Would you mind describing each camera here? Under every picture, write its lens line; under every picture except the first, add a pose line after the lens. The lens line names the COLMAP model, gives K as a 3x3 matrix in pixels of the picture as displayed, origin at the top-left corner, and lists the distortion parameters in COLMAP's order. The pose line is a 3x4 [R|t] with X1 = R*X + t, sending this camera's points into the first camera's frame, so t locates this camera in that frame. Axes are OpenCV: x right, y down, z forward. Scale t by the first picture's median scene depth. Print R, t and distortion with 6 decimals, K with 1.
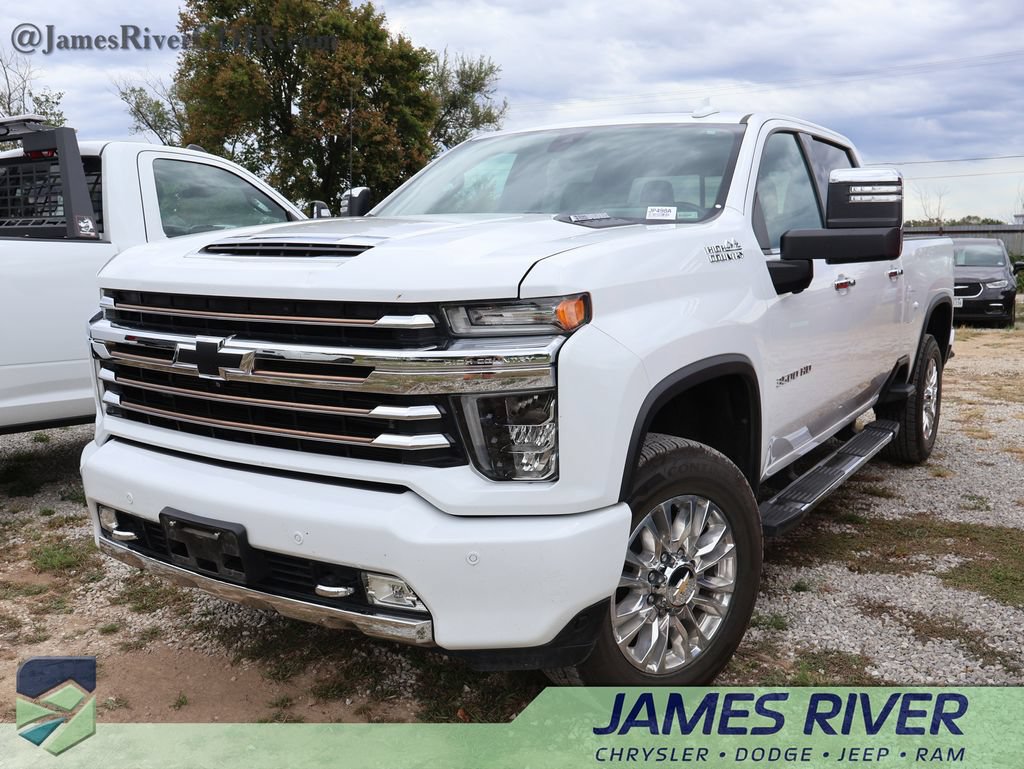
lens RADIAL K [[960.1, 0, 513.2], [0, 960.1, 387.8], [0, 0, 1]] dist [0.001947, 0.000000]
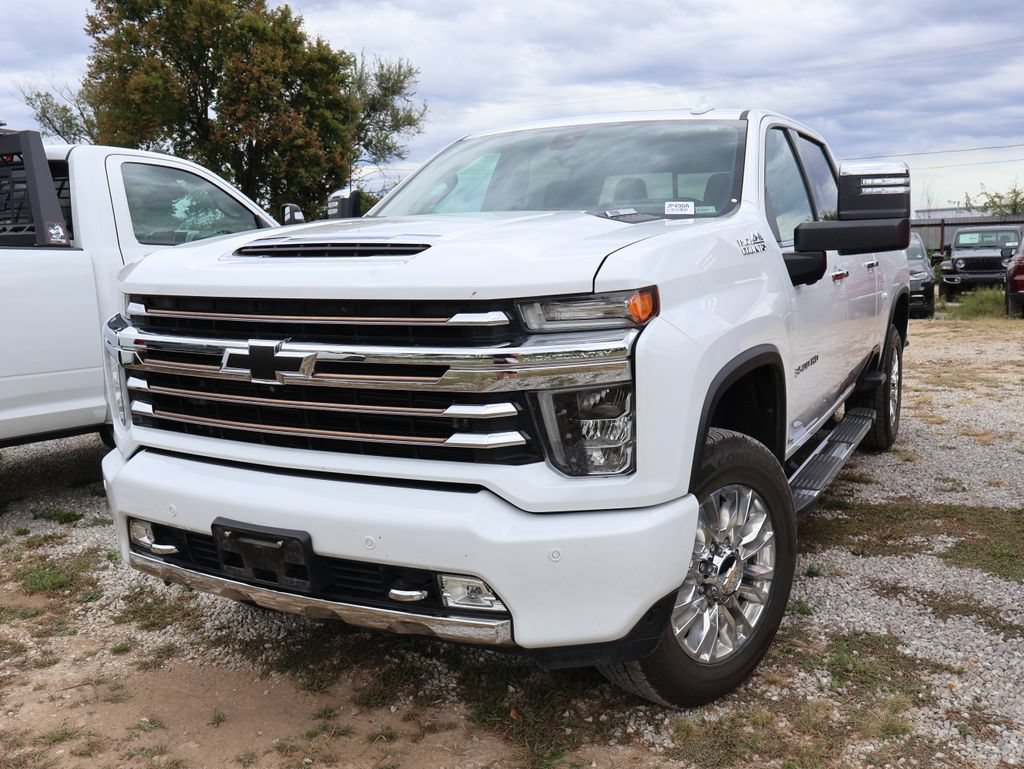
lens RADIAL K [[960.1, 0, 509.4], [0, 960.1, 385.0], [0, 0, 1]] dist [0.001947, 0.000000]
pose [[0.996347, -0.030139, 0.079897, -0.113781], [0.030586, 0.999523, -0.004369, 0.003164], [-0.079727, 0.006796, 0.996794, 0.007738]]
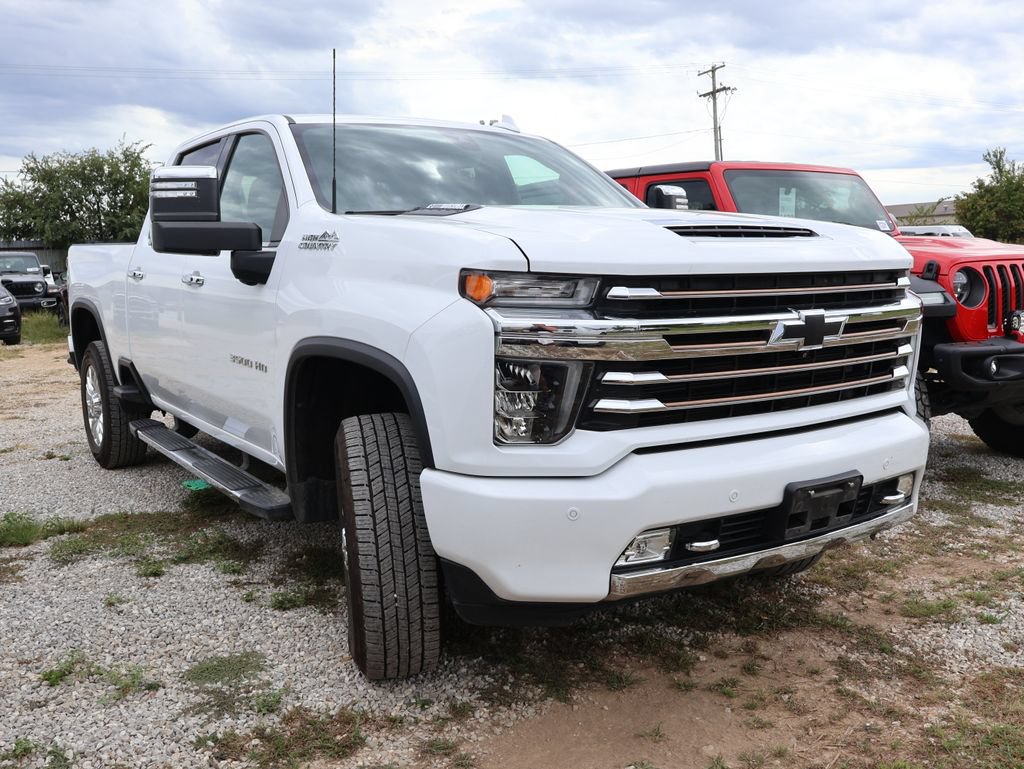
lens RADIAL K [[960.1, 0, 512.7], [0, 960.1, 388.9], [0, 0, 1]] dist [0.001947, 0.000000]
pose [[0.388316, -0.129964, 0.912316, -1.109643], [0.150650, 0.985639, 0.076288, -0.075909], [-0.909129, 0.107816, 0.402319, 0.681180]]
